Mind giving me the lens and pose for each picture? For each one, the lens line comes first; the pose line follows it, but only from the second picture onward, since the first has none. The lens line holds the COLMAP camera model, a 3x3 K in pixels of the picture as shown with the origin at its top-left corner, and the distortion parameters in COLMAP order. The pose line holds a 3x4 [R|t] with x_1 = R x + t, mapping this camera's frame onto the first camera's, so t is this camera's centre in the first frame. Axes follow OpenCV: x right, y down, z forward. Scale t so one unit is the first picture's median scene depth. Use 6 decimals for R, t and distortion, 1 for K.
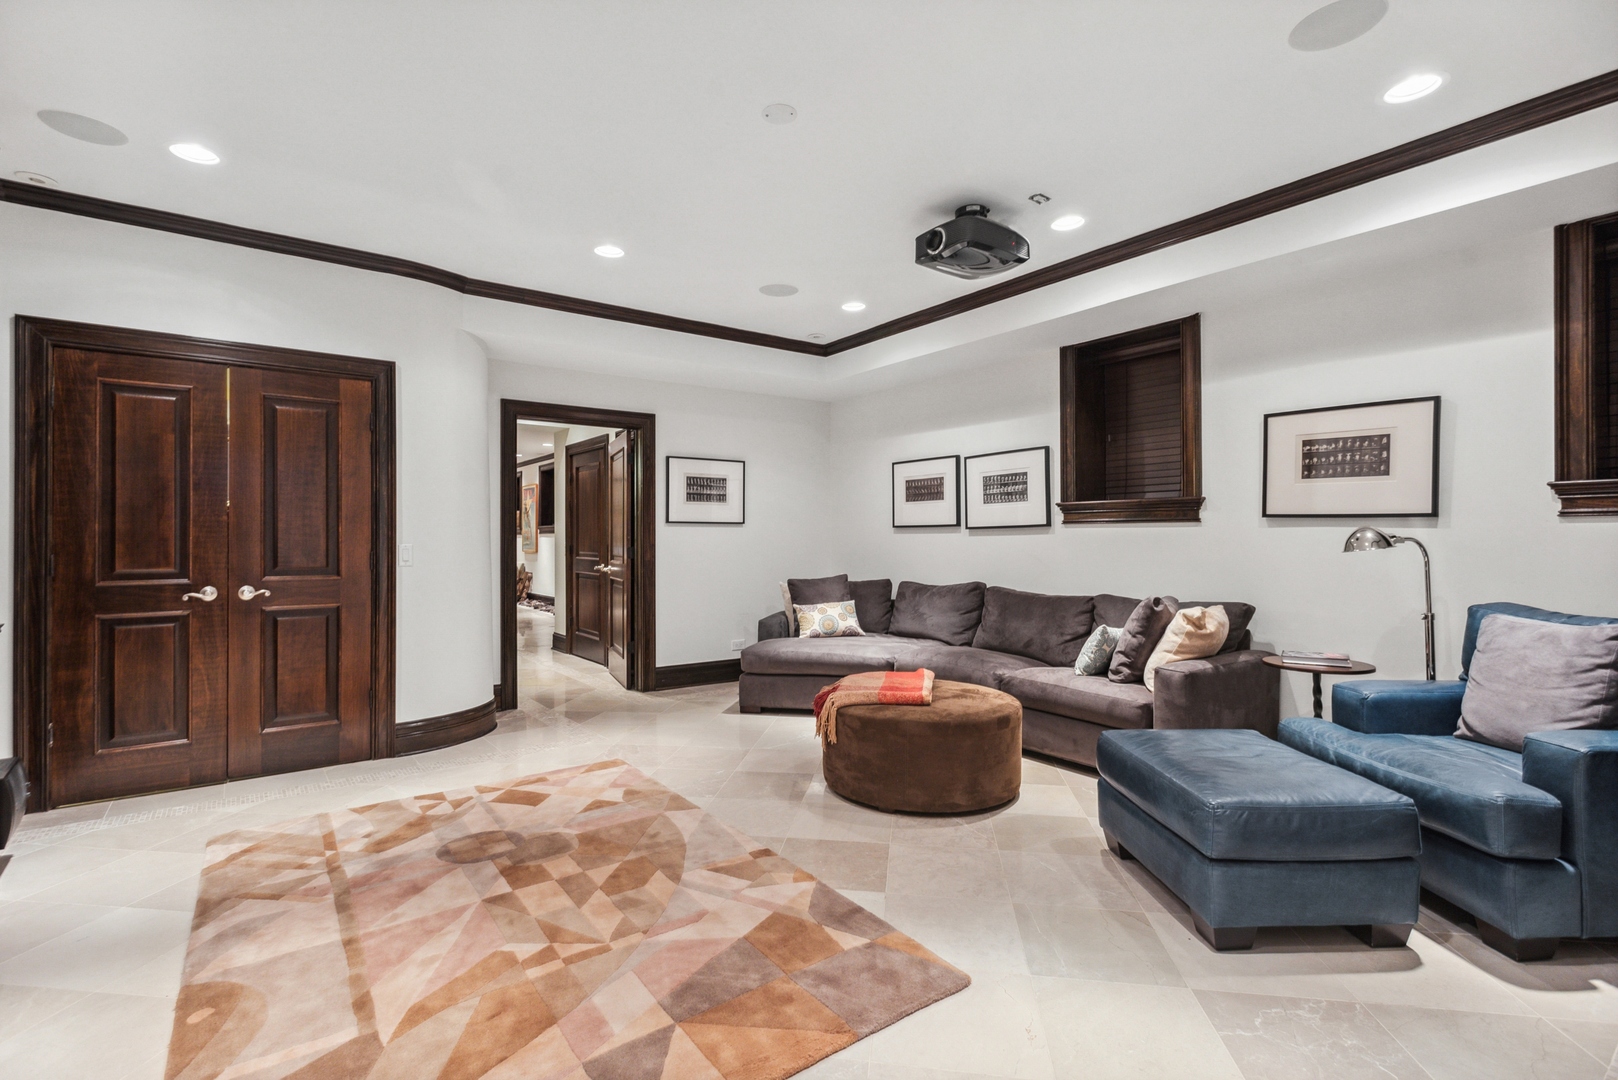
lens RADIAL K [[764.2, 0, 809.0], [0, 764.2, 540.0], [0, 0, 1]] dist [0.001602, -0.000172]
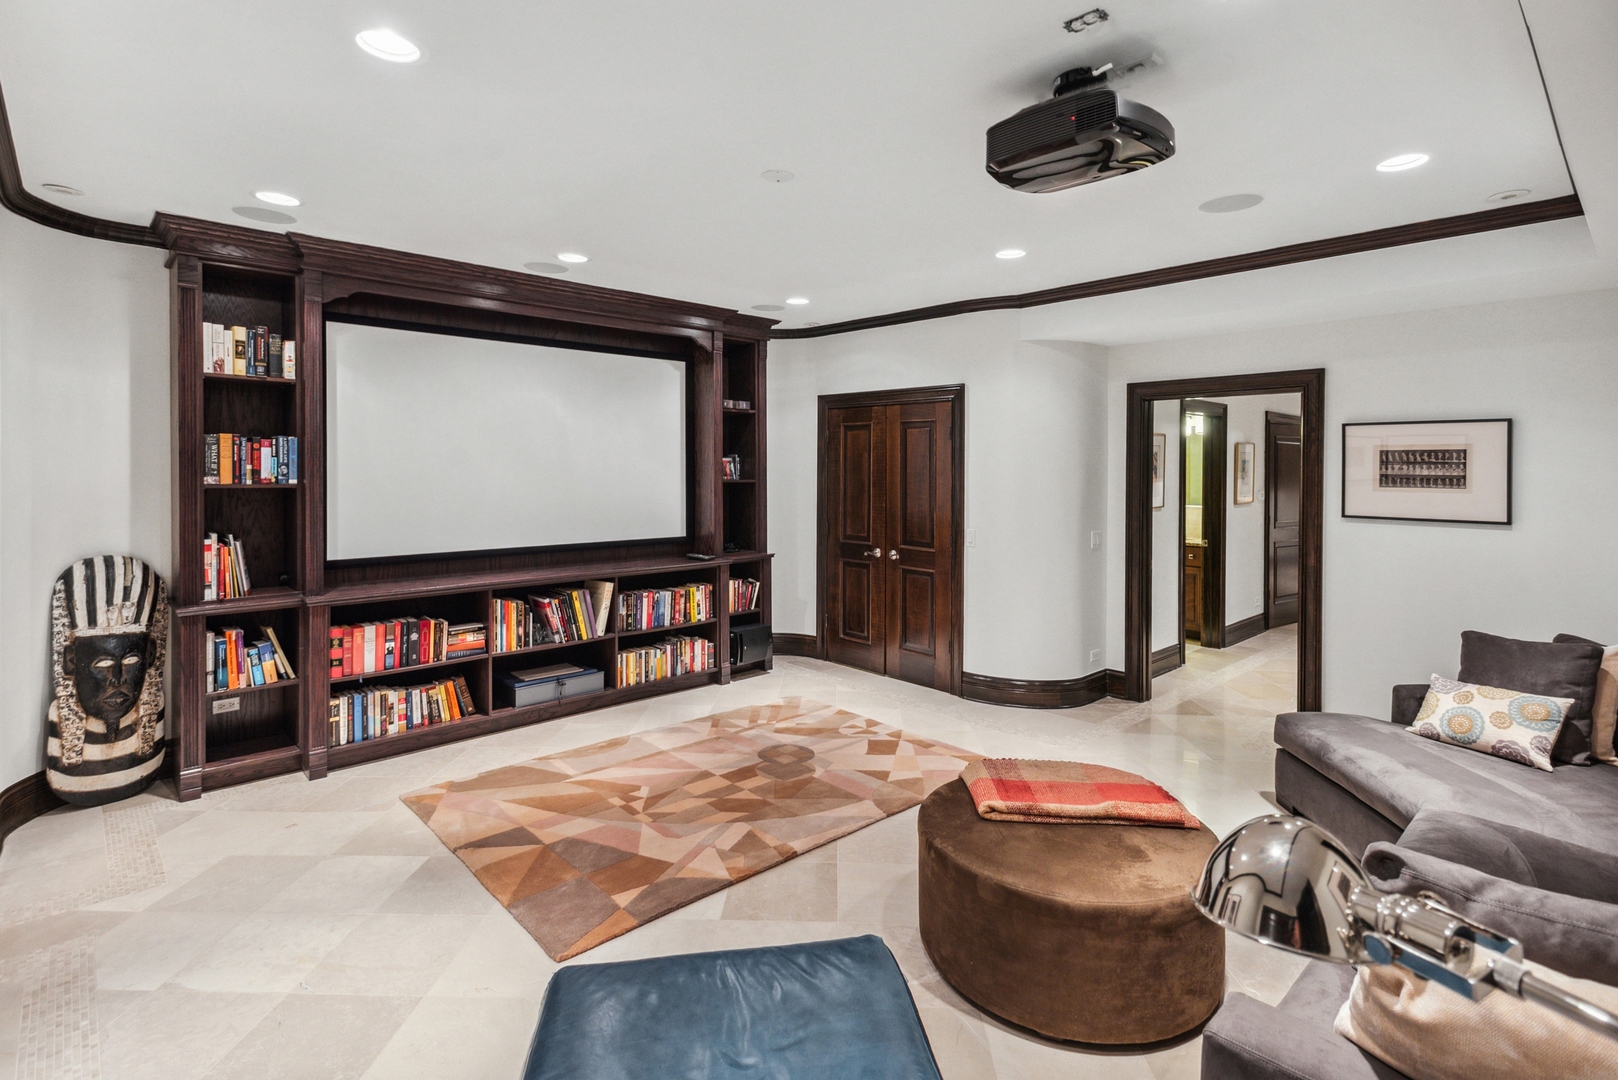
lens RADIAL K [[785.7, 0, 807.6], [0, 785.7, 467.3], [0, 0, 1]] dist [0.004301, 0.000470]
pose [[0.104073, 0.006106, -0.994551, 0.883908], [-0.007682, 0.999956, 0.005335, -0.122960], [0.994540, 0.007085, 0.104115, 0.753276]]
